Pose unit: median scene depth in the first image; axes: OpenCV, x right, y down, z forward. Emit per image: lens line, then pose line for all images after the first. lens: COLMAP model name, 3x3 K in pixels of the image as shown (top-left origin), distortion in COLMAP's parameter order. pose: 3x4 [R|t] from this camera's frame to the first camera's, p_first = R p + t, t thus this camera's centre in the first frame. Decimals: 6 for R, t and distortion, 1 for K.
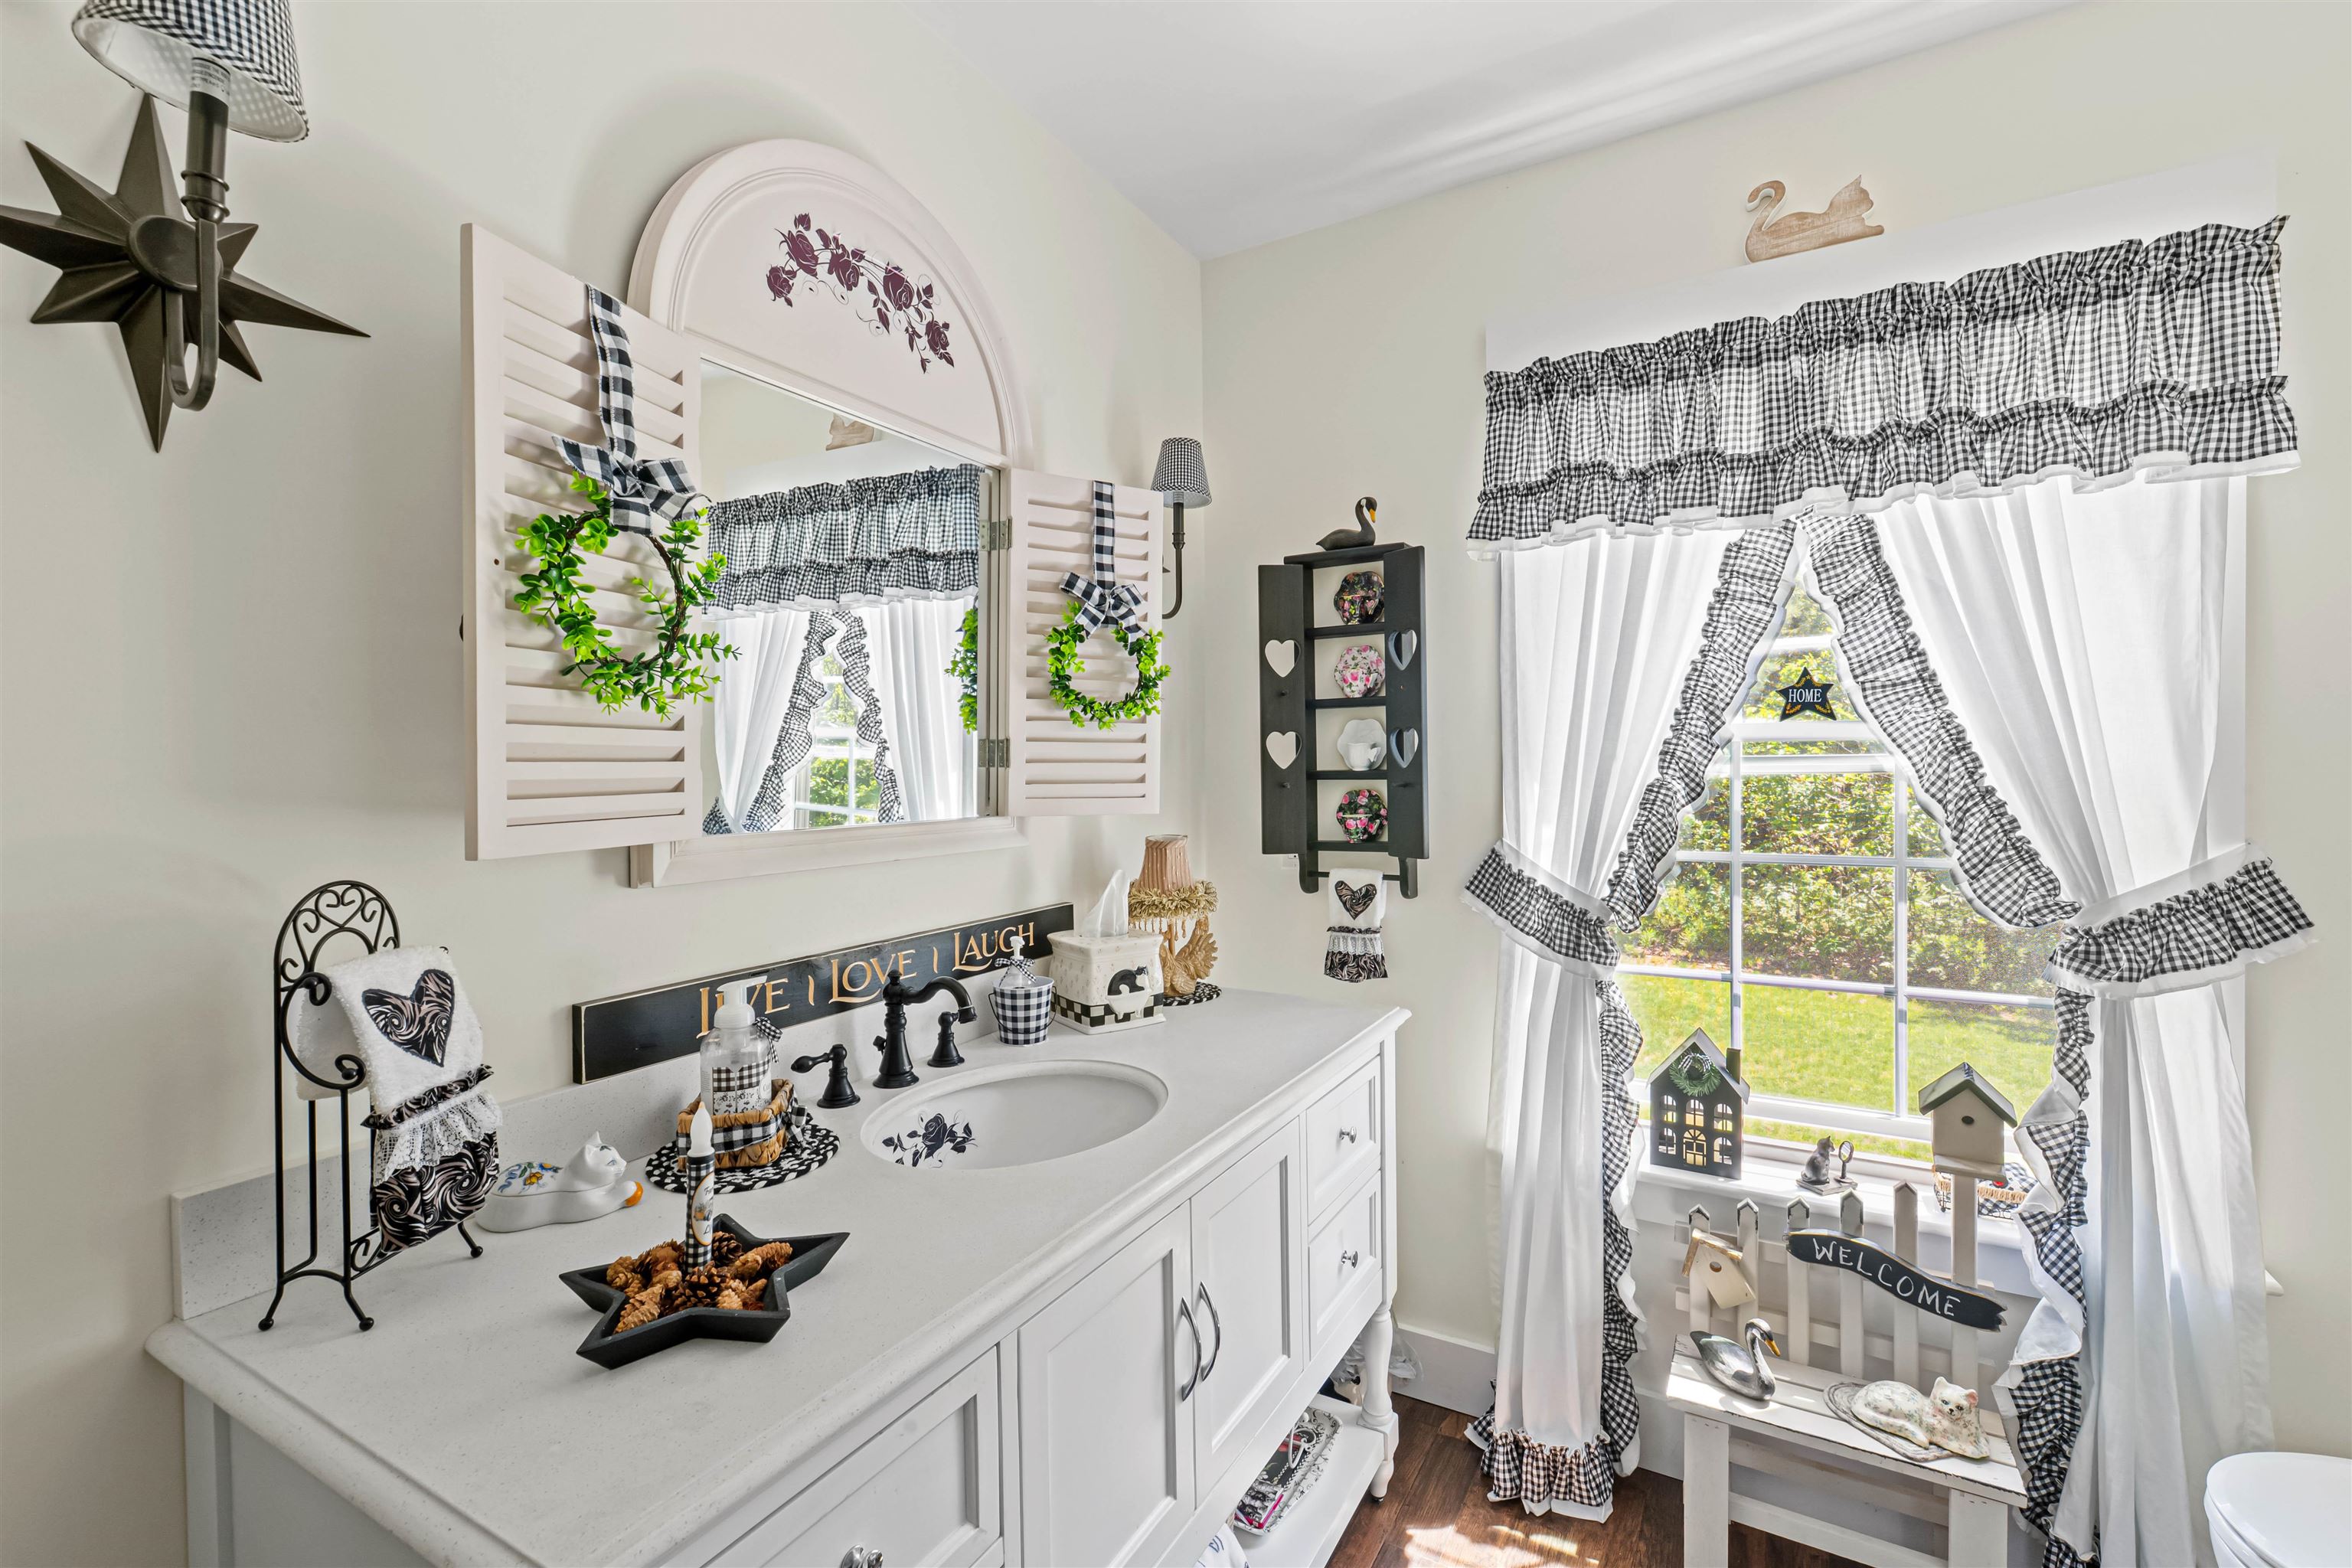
lens RADIAL K [[1019.7, 0, 1187.1], [0, 1019.7, 783.4], [0, 0, 1]] dist [0.004880, 0.000455]
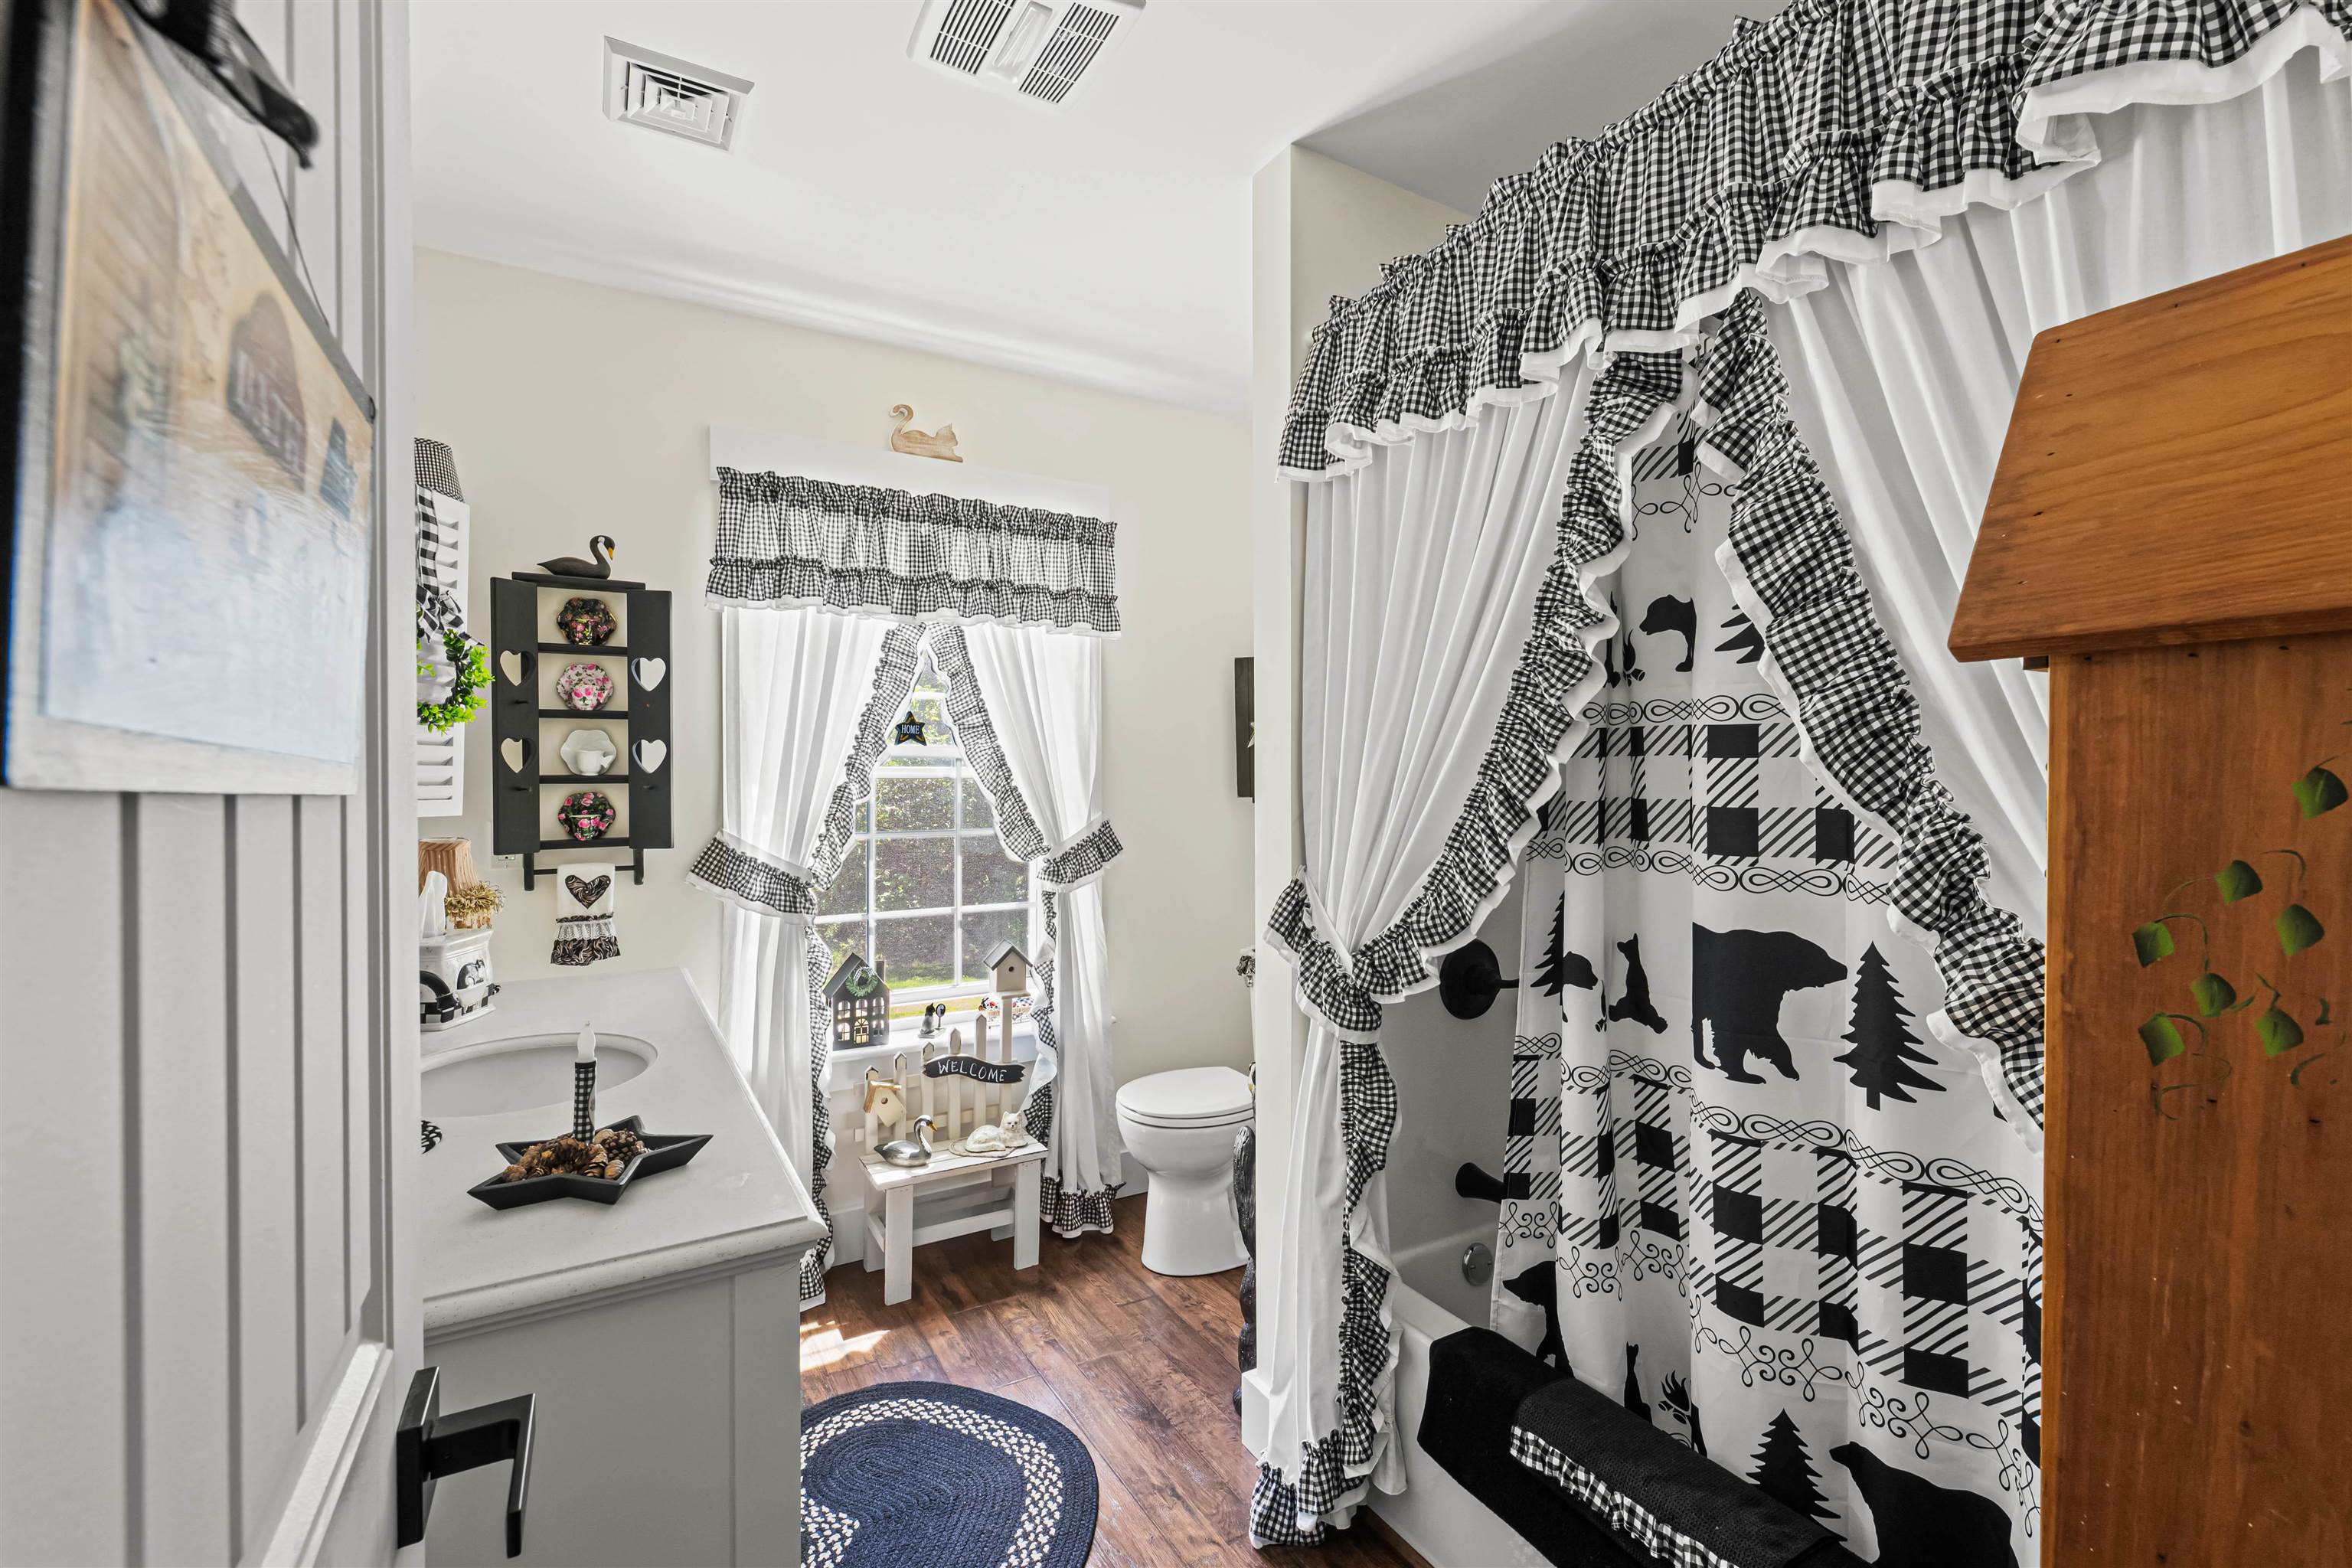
lens RADIAL K [[1019.7, 0, 1187.1], [0, 1019.7, 783.4], [0, 0, 1]] dist [0.004880, 0.000455]
pose [[0.491730, 0.000506, 0.870747, -0.586049], [0.009533, 0.999937, -0.005964, 0.011142], [-0.870695, 0.011234, 0.491694, -0.149586]]
